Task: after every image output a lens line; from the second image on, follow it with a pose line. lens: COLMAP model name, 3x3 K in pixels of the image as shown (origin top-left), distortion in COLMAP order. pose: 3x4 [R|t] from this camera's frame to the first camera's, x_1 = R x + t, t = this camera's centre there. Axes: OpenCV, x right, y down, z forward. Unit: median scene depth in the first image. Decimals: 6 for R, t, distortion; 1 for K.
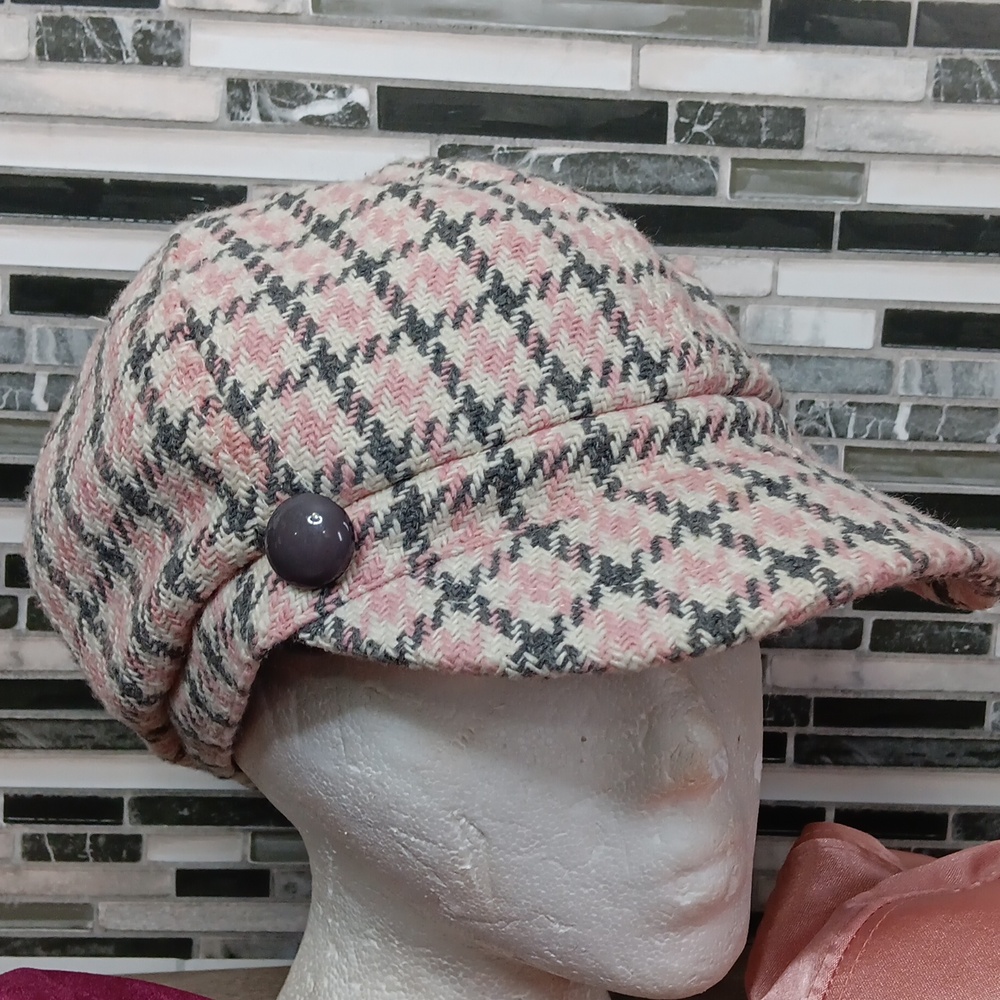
lens RADIAL K [[1699.1, 0, 472.8], [0, 1699.1, 486.6], [0, 0, 1]] dist [0.184732, -0.555744]
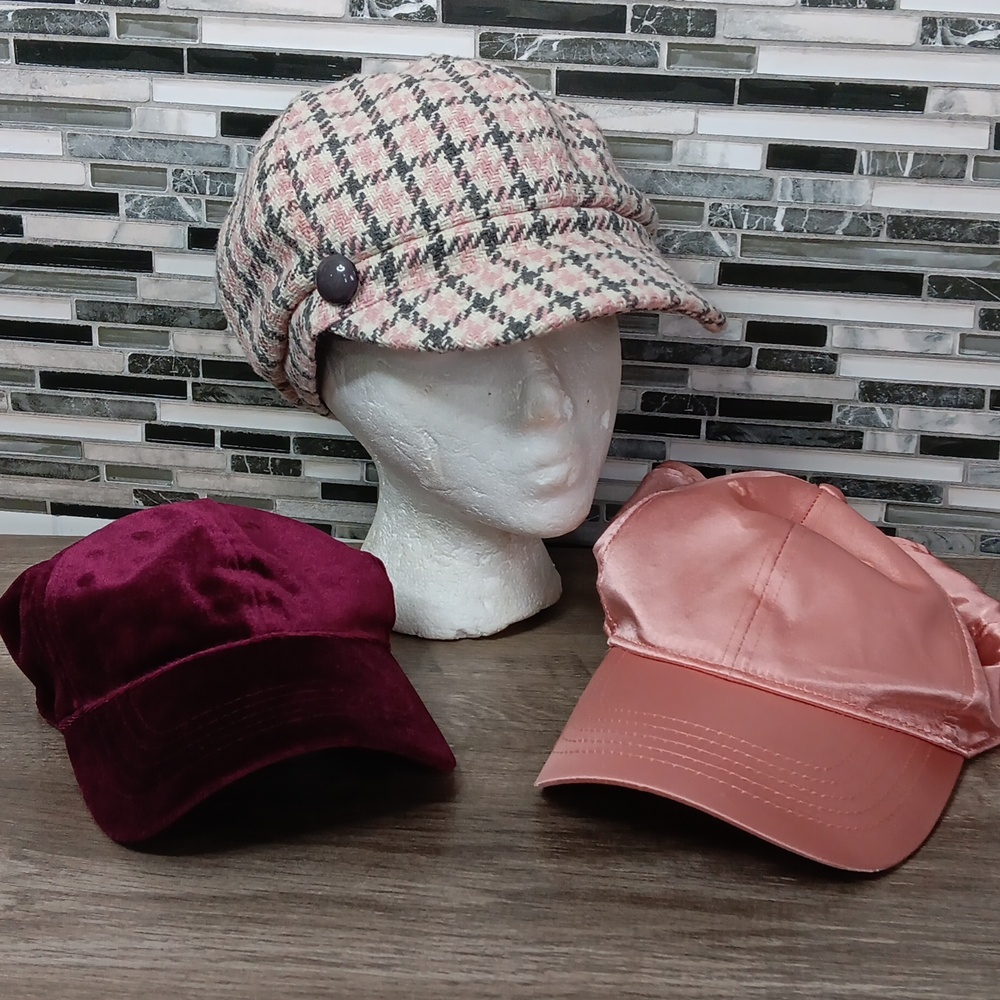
lens RADIAL K [[1712.9, 0, 489.2], [0, 1712.9, 495.0], [0, 0, 1]] dist [0.187211, -0.553207]
pose [[0.983183, 0.058116, -0.173132, 0.400237], [-0.032638, 0.988668, 0.146528, -0.016901], [0.179685, -0.138413, 0.973938, -0.847742]]
